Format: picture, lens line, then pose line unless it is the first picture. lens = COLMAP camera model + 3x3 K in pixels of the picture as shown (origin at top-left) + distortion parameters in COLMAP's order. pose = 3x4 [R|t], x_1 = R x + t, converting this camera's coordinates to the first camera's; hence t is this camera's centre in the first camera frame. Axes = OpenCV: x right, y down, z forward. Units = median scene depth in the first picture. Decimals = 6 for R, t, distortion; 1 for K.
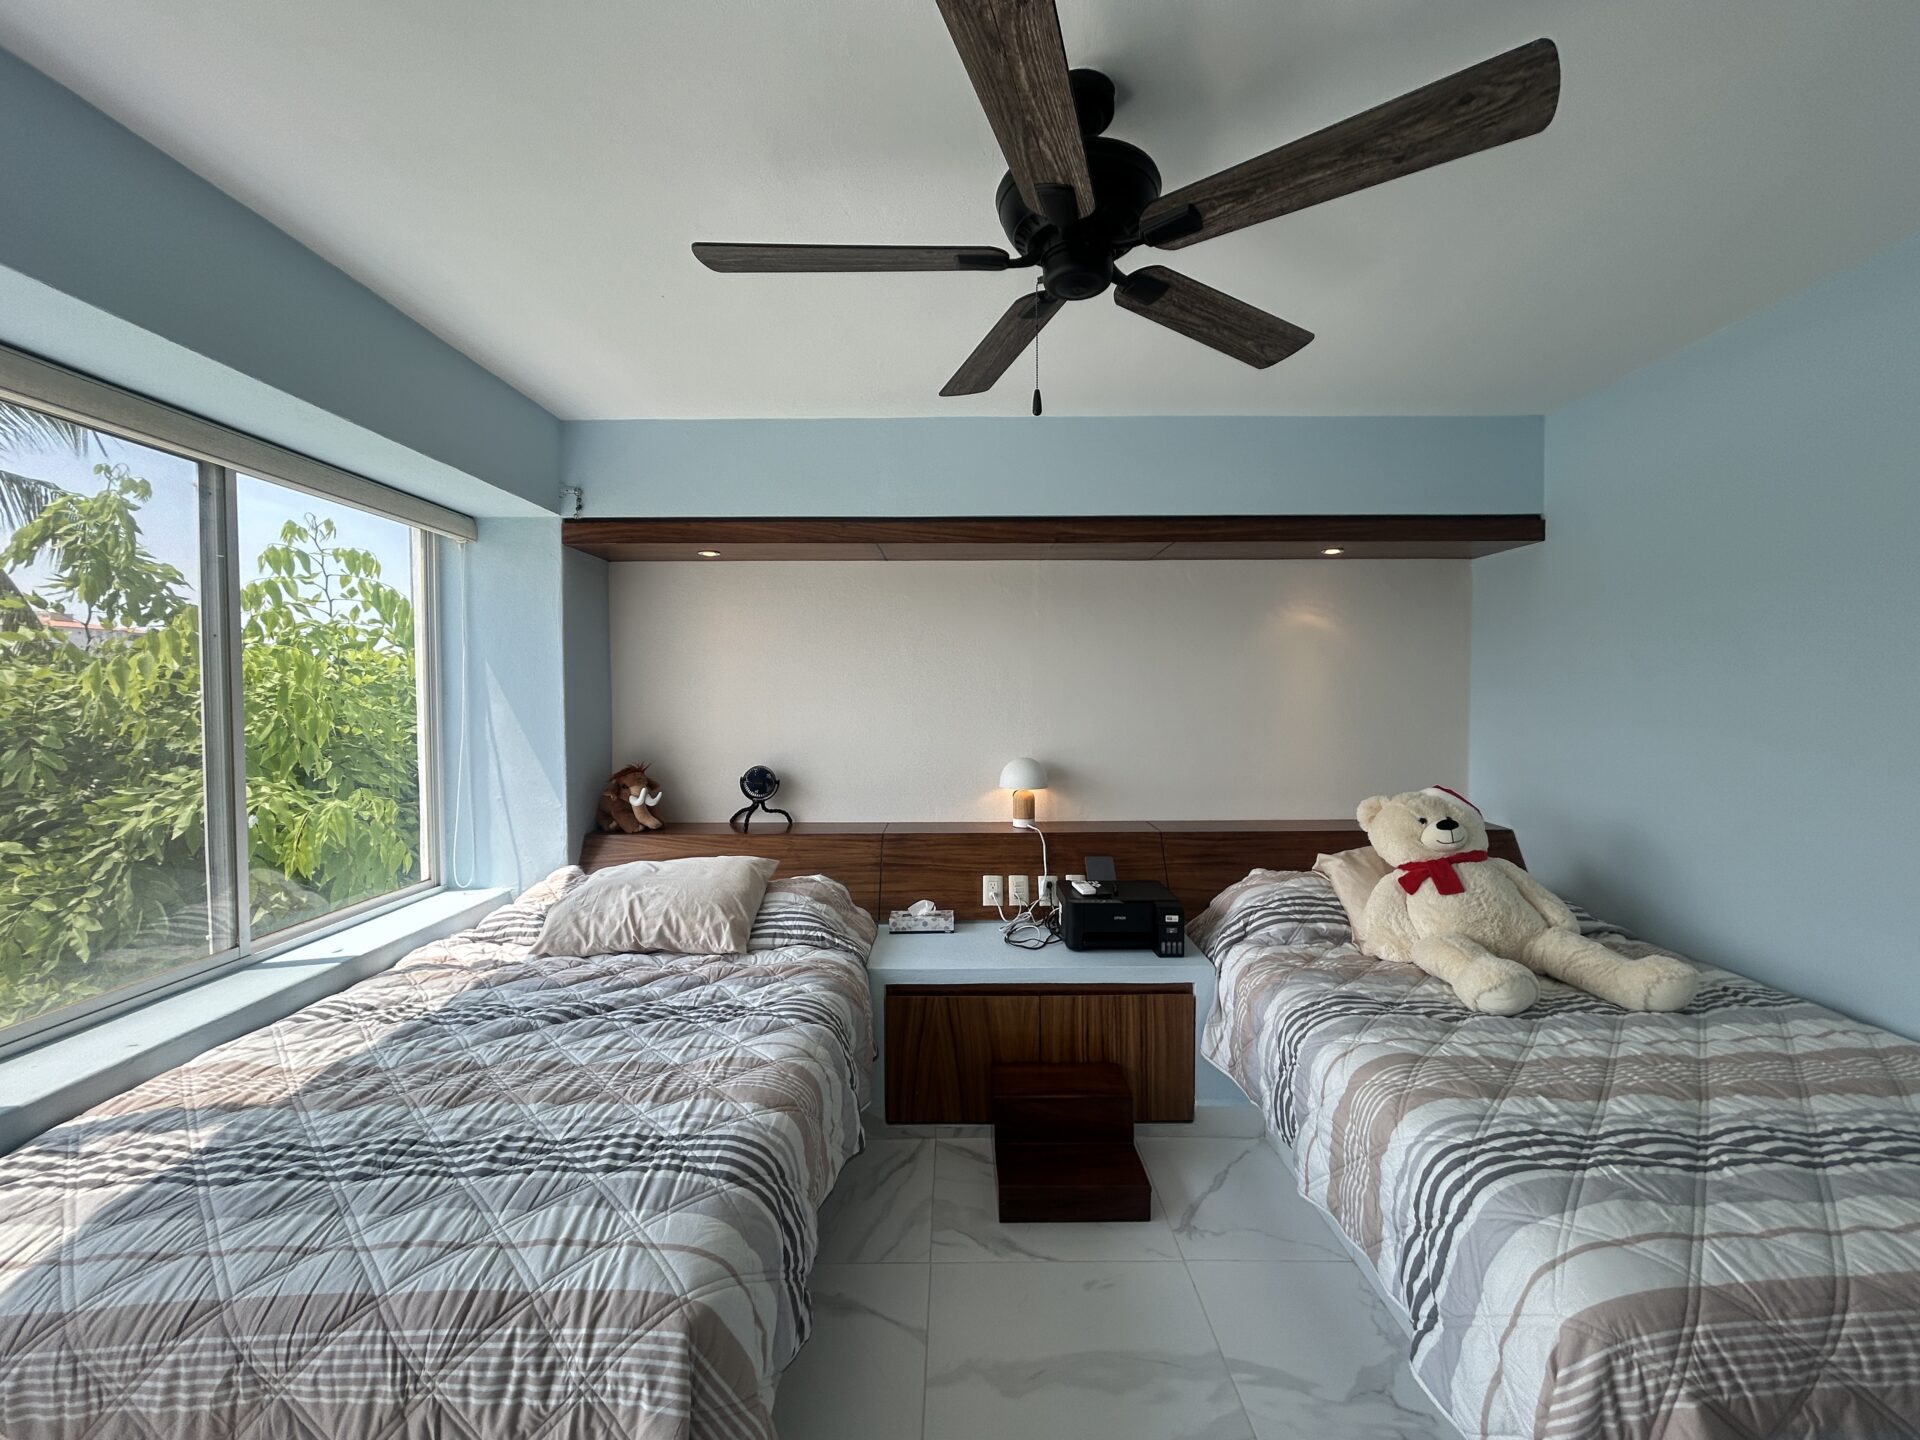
lens RADIAL K [[774.1, 0, 957.8], [0, 774.1, 715.1], [0, 0, 1]] dist [0.000837, 0.000429]
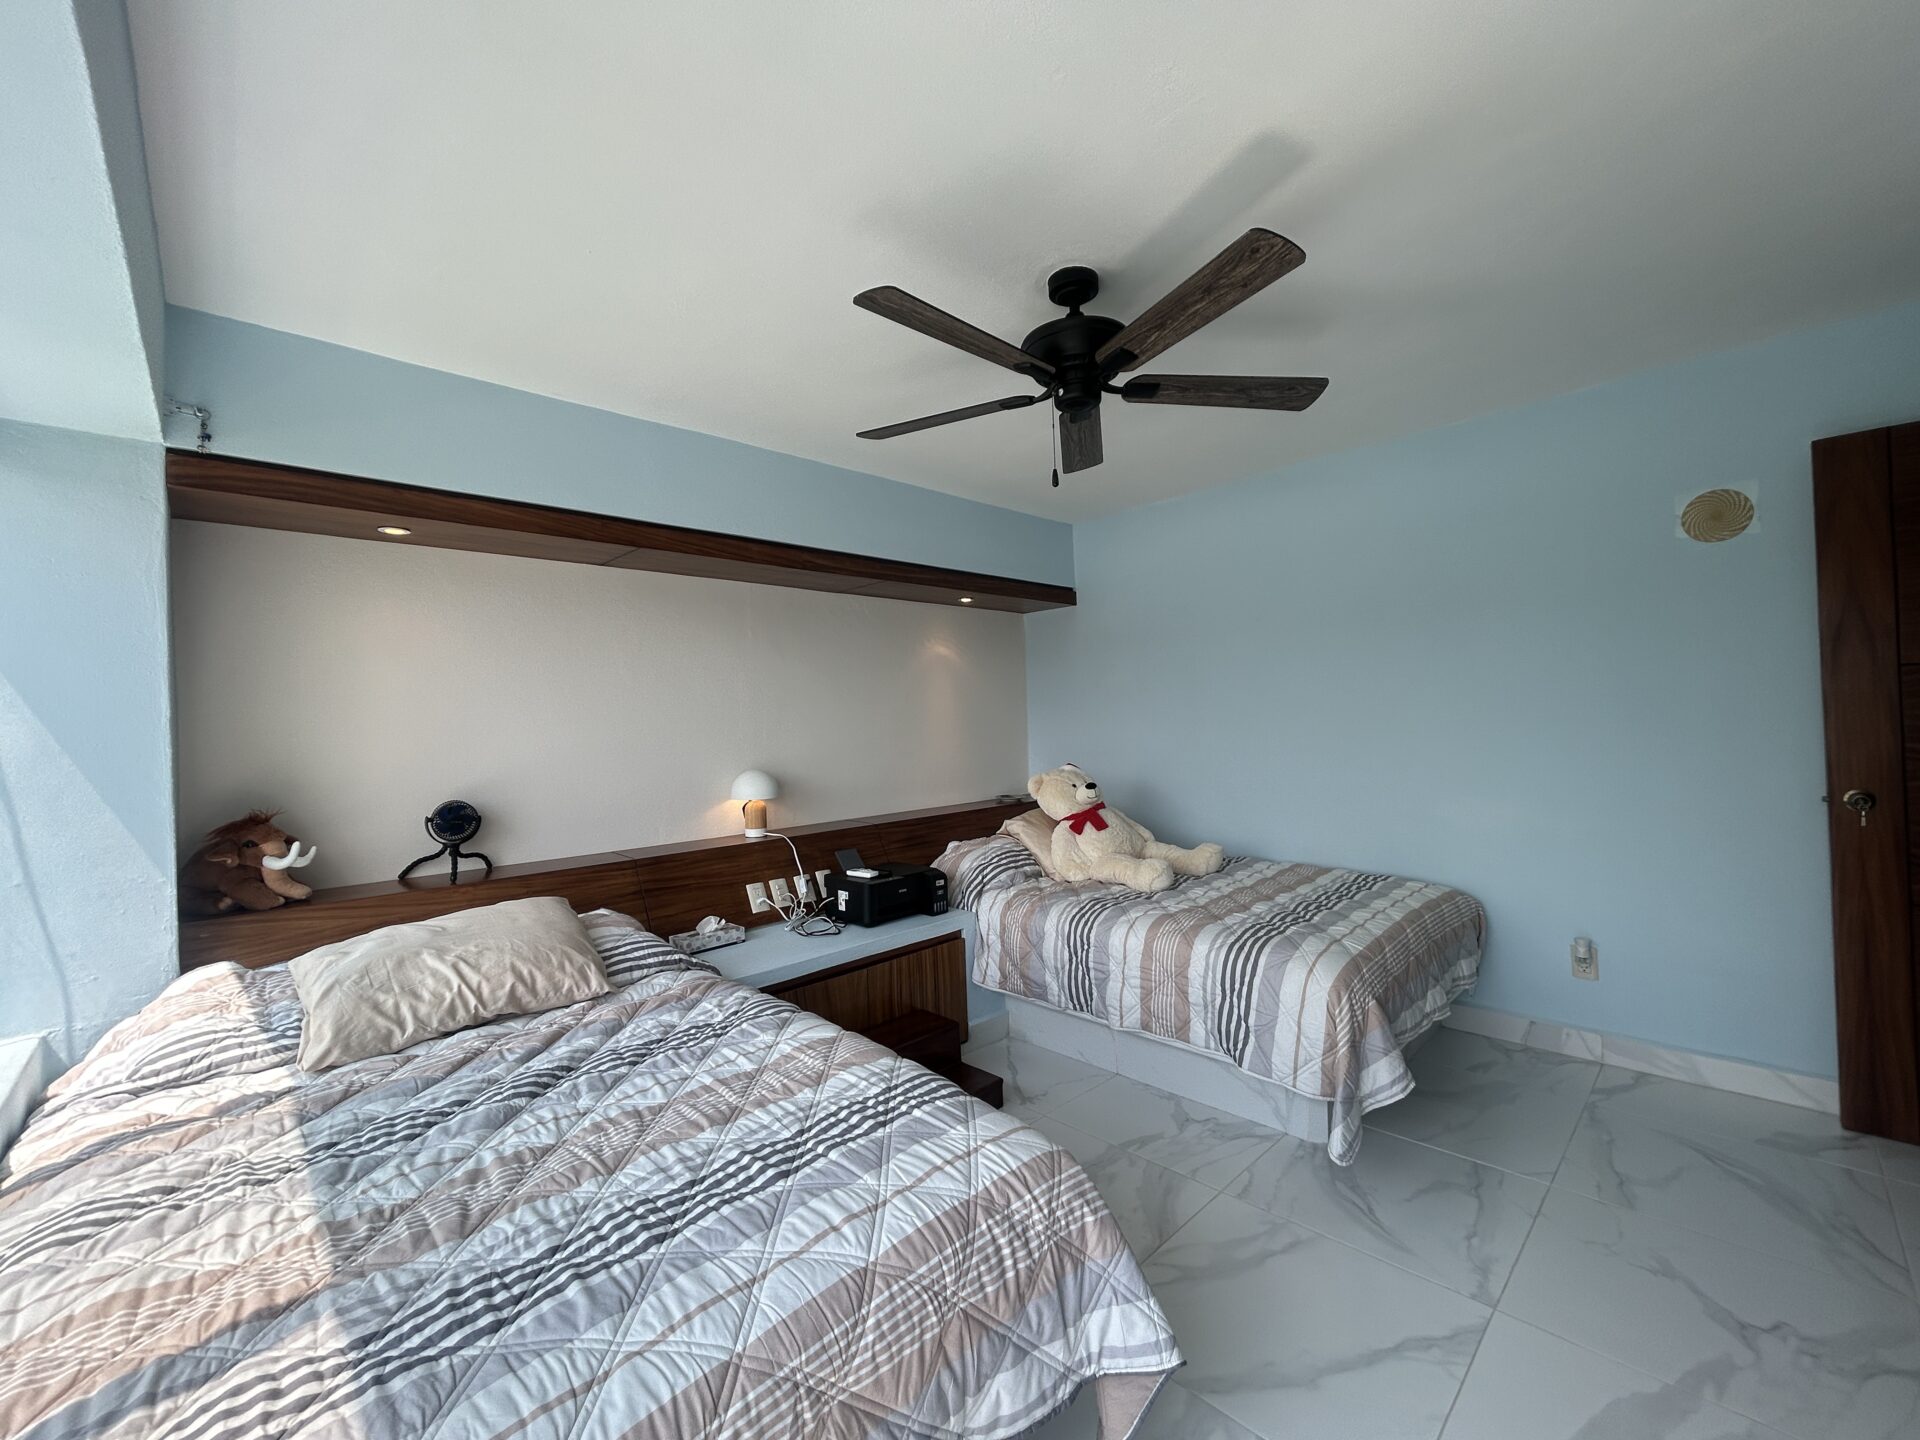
lens RADIAL K [[774.1, 0, 957.8], [0, 774.1, 715.1], [0, 0, 1]] dist [0.000837, 0.000429]
pose [[0.723903, -0.012809, 0.689783, -0.685473], [0.047357, 0.998392, -0.031160, 0.043183], [-0.688275, 0.055223, 0.723345, 0.085575]]
